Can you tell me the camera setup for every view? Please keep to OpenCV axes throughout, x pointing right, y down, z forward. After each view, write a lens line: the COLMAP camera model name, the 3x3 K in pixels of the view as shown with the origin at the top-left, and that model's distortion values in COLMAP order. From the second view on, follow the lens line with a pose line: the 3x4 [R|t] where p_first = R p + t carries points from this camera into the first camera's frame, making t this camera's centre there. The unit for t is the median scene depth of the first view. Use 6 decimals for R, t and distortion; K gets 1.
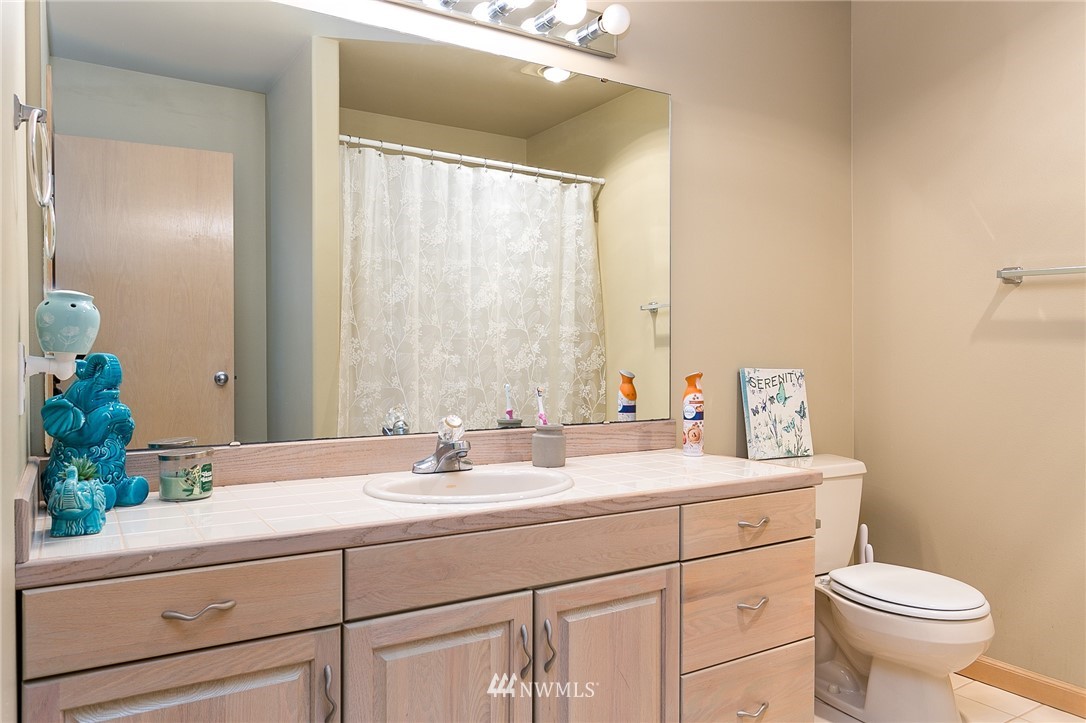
lens RADIAL K [[777.0, 0, 543.0], [0, 777.0, 361.5], [0, 0, 1]] dist [-0.002080, -0.000203]
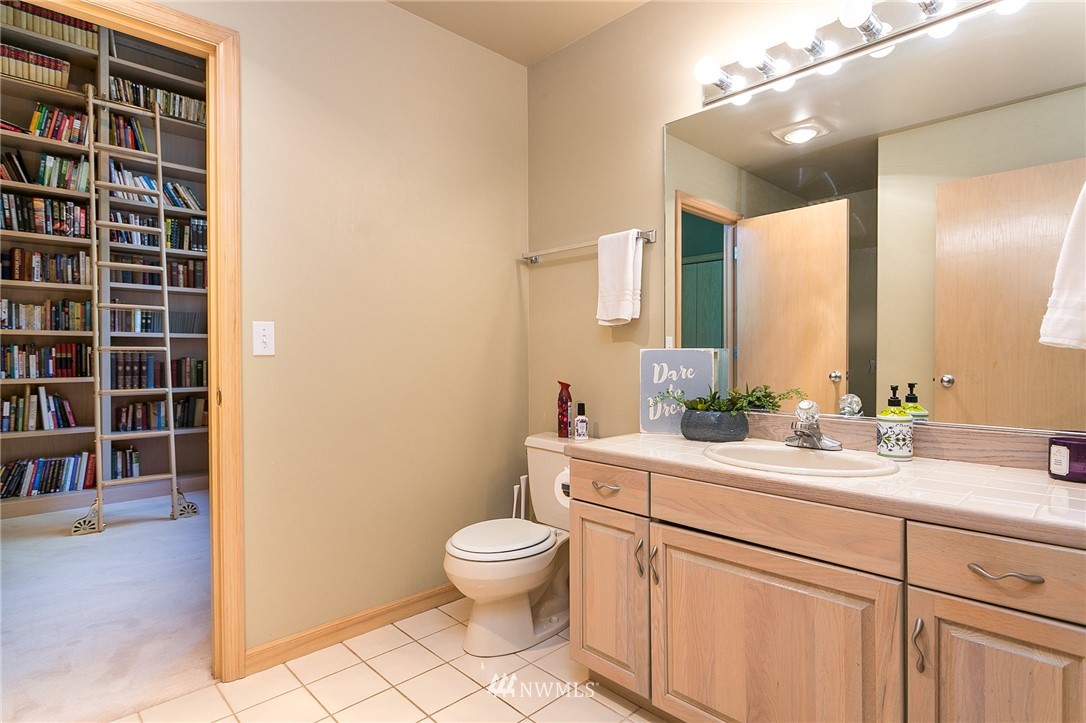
lens RADIAL K [[556.9, 0, 543.0], [0, 556.9, 361.5], [0, 0, 1]] dist [-0.000495, -0.000321]
pose [[0.209180, 0.008593, -0.977839, 0.699783], [-0.006748, 0.999950, 0.007343, 0.008121], [0.977854, 0.005063, 0.209228, 0.474025]]
